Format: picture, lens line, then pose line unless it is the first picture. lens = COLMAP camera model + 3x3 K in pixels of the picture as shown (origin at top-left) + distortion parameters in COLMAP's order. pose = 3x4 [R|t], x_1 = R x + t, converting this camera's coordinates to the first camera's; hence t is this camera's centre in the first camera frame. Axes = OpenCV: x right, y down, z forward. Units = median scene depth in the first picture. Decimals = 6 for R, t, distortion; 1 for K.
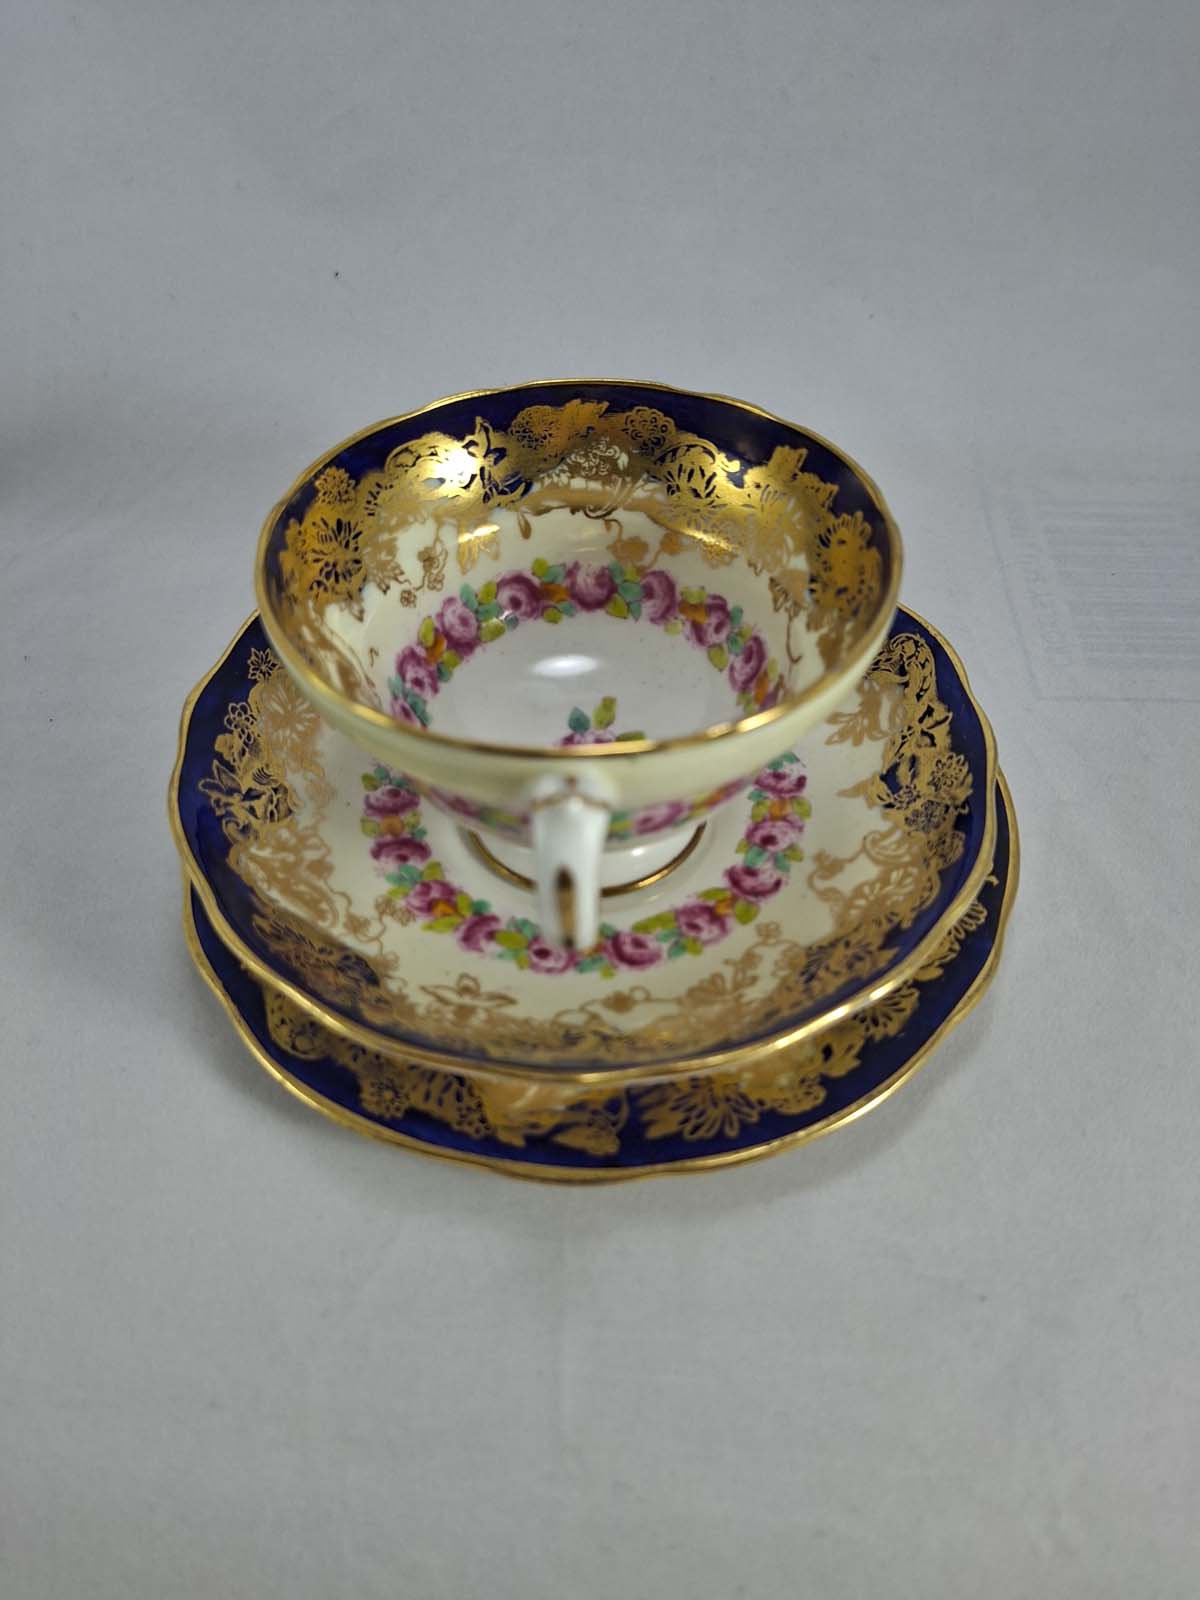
lens RADIAL K [[1152.5, 0, 587.6], [0, 1152.5, 823.8], [0, 0, 1]] dist [0.090325, -0.057821]
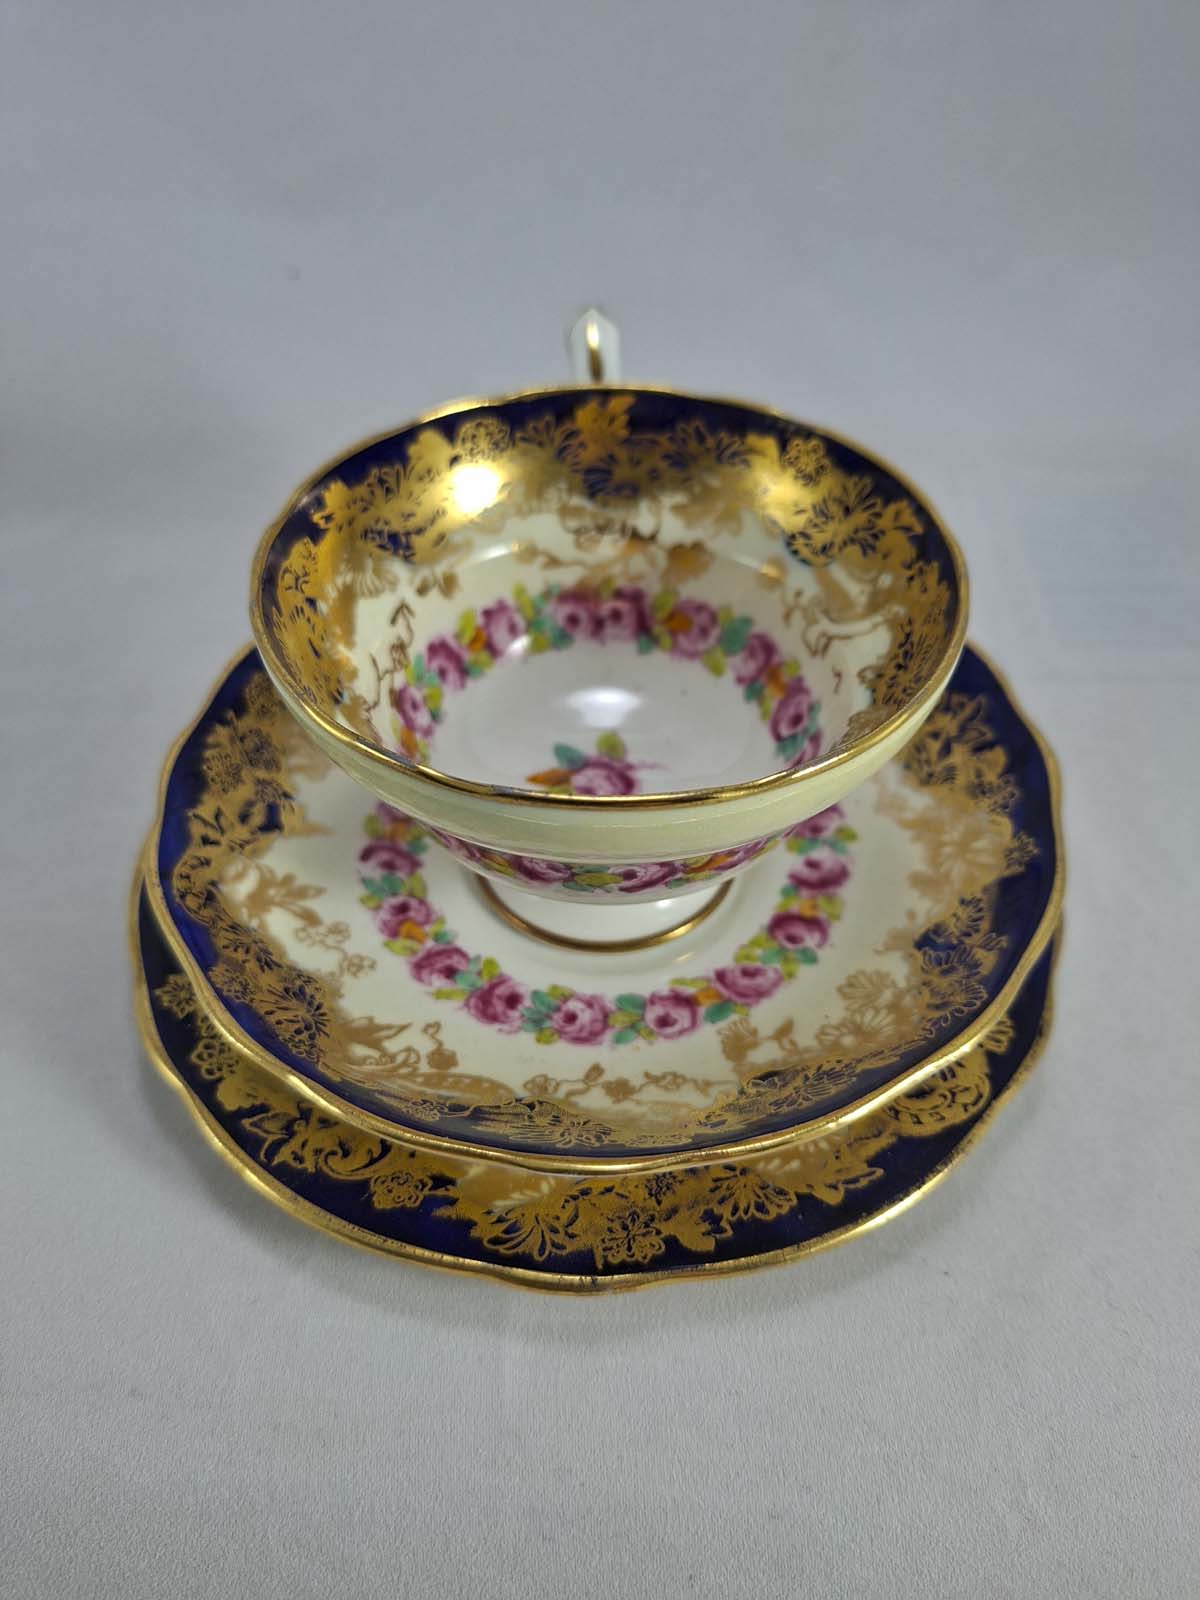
lens RADIAL K [[1152.5, 0, 602.4], [0, 1152.5, 817.9], [0, 0, 1]] dist [0.090325, -0.057821]
pose [[-0.998479, 0.048038, -0.027040, 0.026948], [-0.030587, -0.074697, 0.996737, -0.979045], [0.045861, 0.996049, 0.076053, 0.957541]]
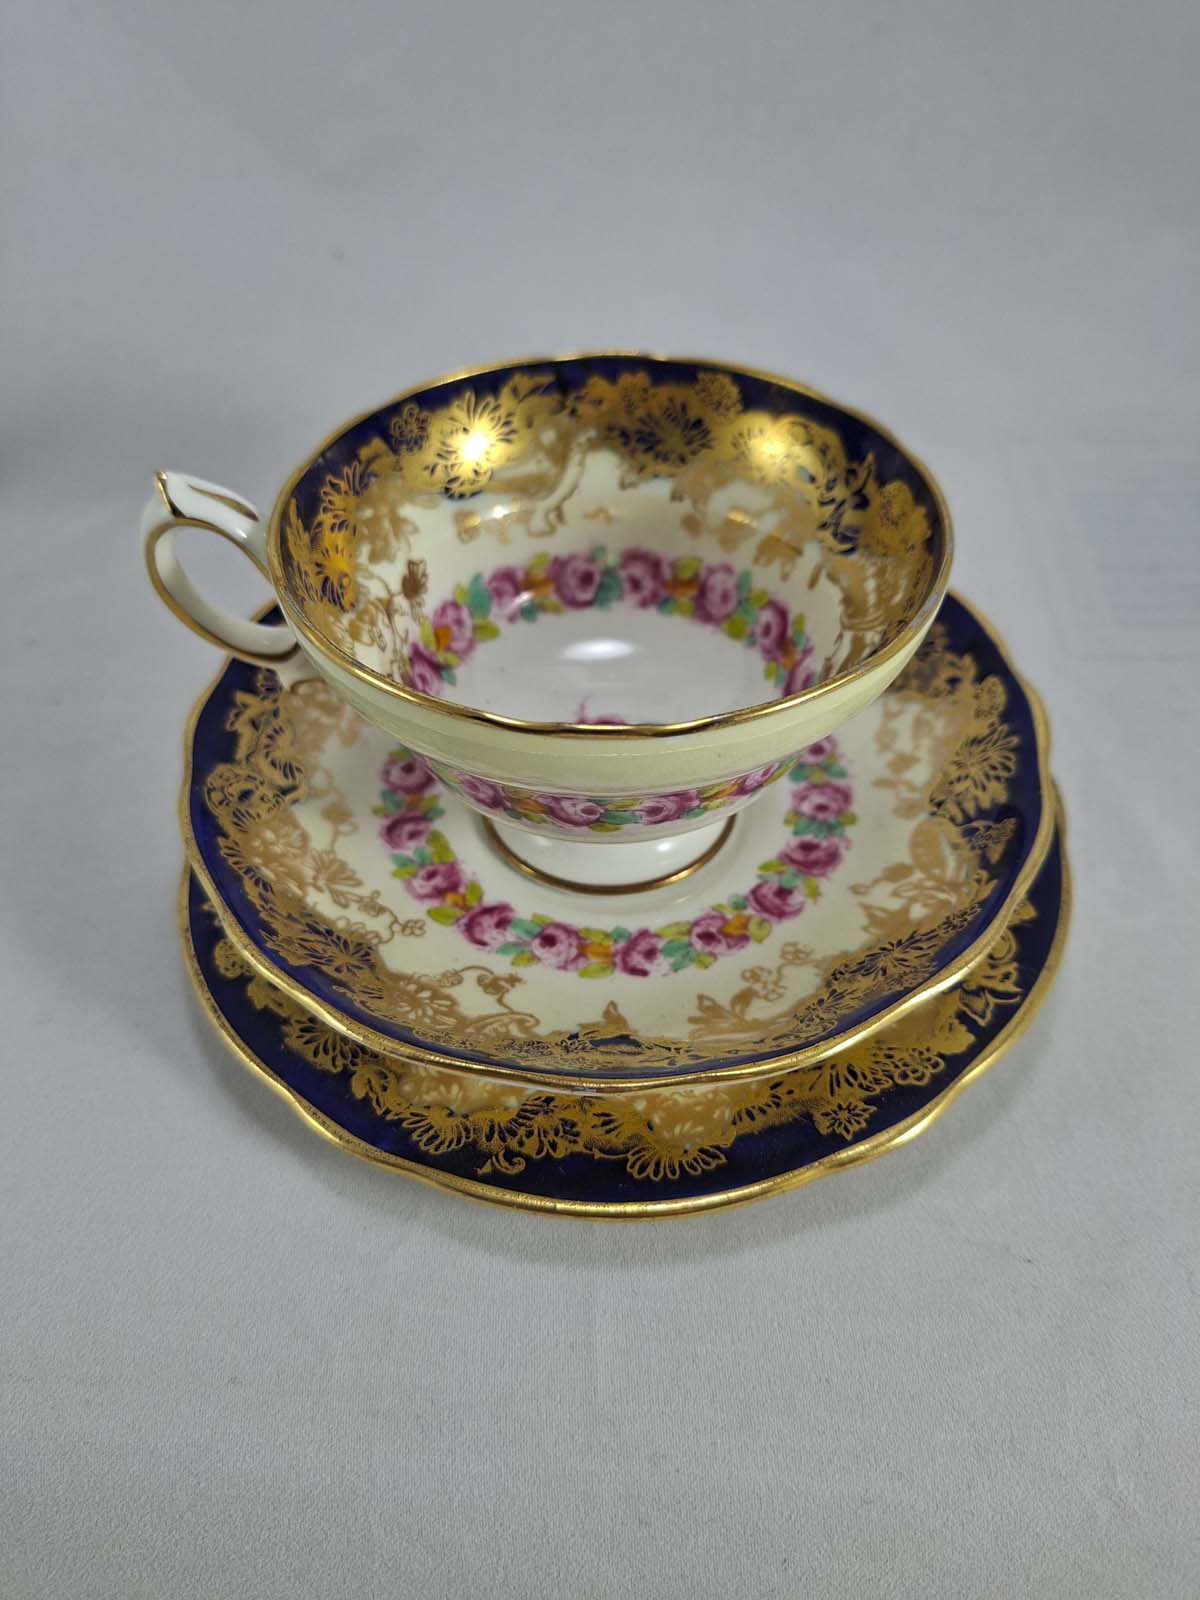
lens RADIAL K [[1152.5, 0, 580.9], [0, 1152.5, 807.0], [0, 0, 1]] dist [0.090325, -0.057821]
pose [[0.037055, 0.734137, -0.677990, 0.684751], [-0.725880, 0.486073, 0.486654, -0.484754], [0.686823, 0.474106, 0.550907, 0.489270]]
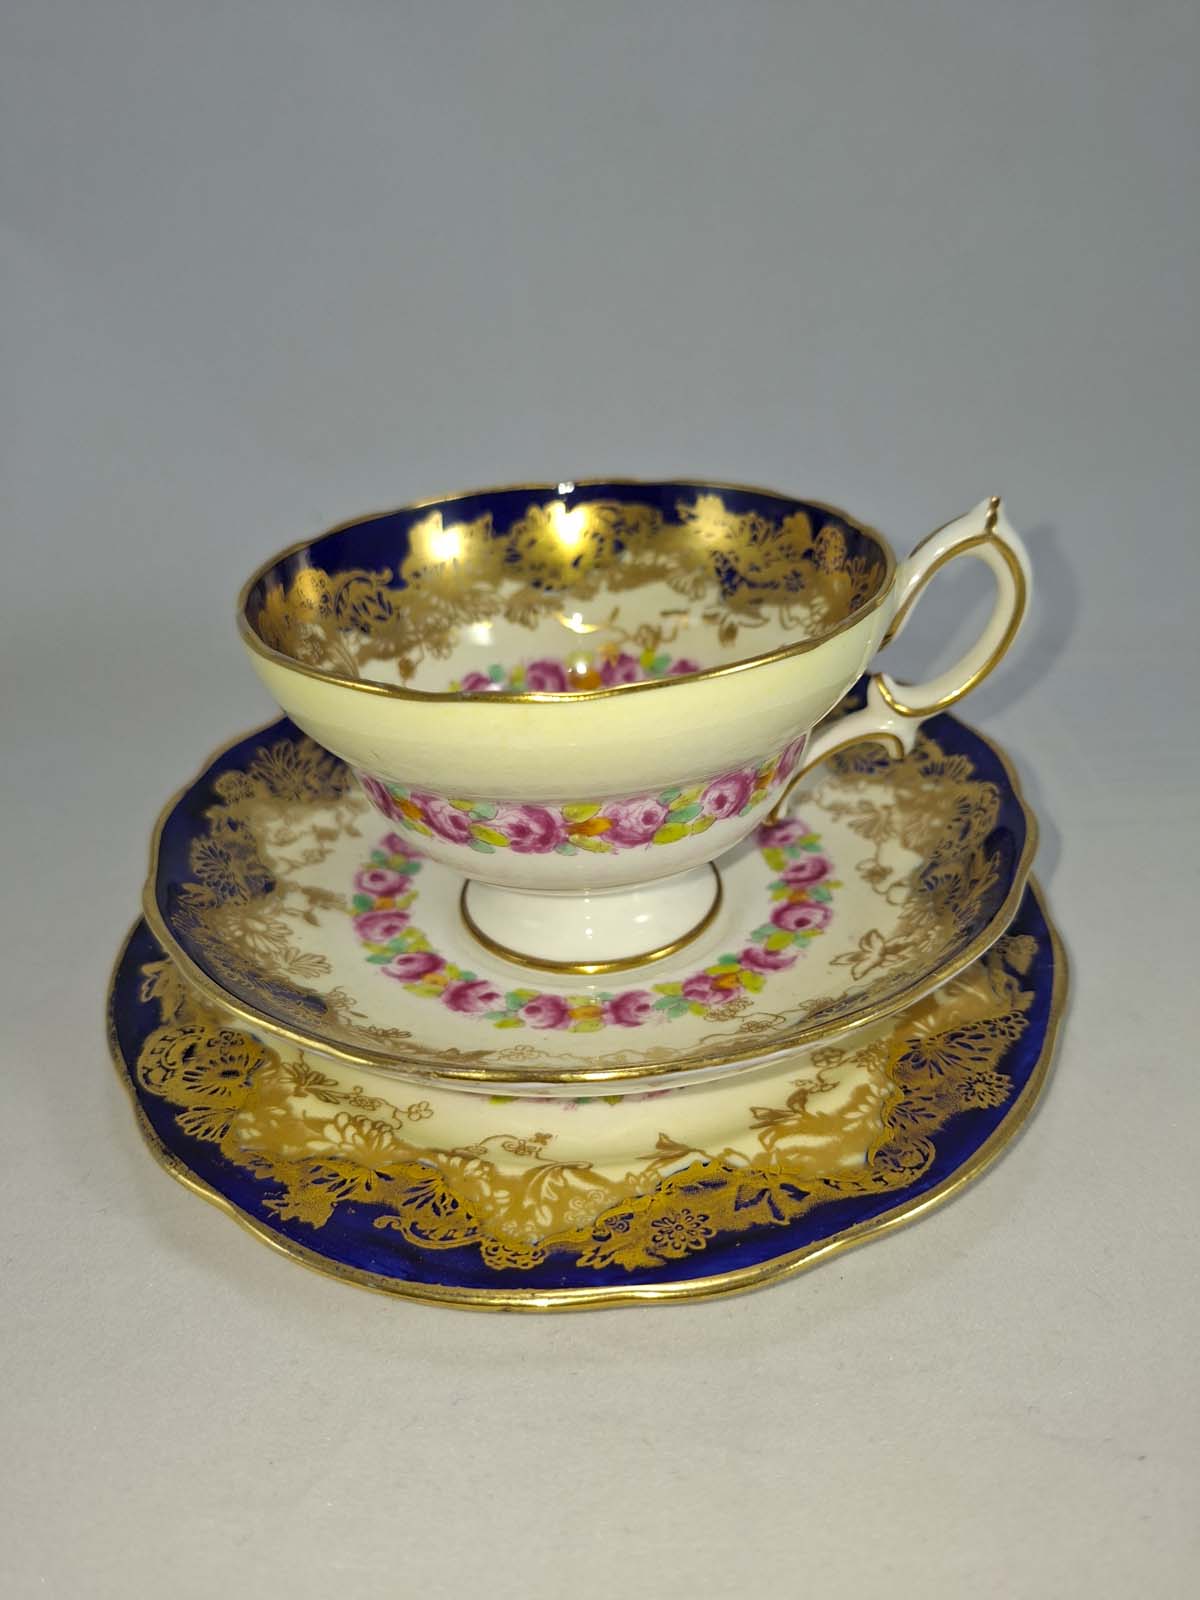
lens RADIAL K [[1152.5, 0, 614.7], [0, 1152.5, 803.5], [0, 0, 1]] dist [0.090325, -0.057821]
pose [[0.231756, -0.481571, 0.845209, -0.790962], [0.754938, 0.636988, 0.155931, -0.206538], [-0.613480, 0.601943, 0.511182, 0.501202]]
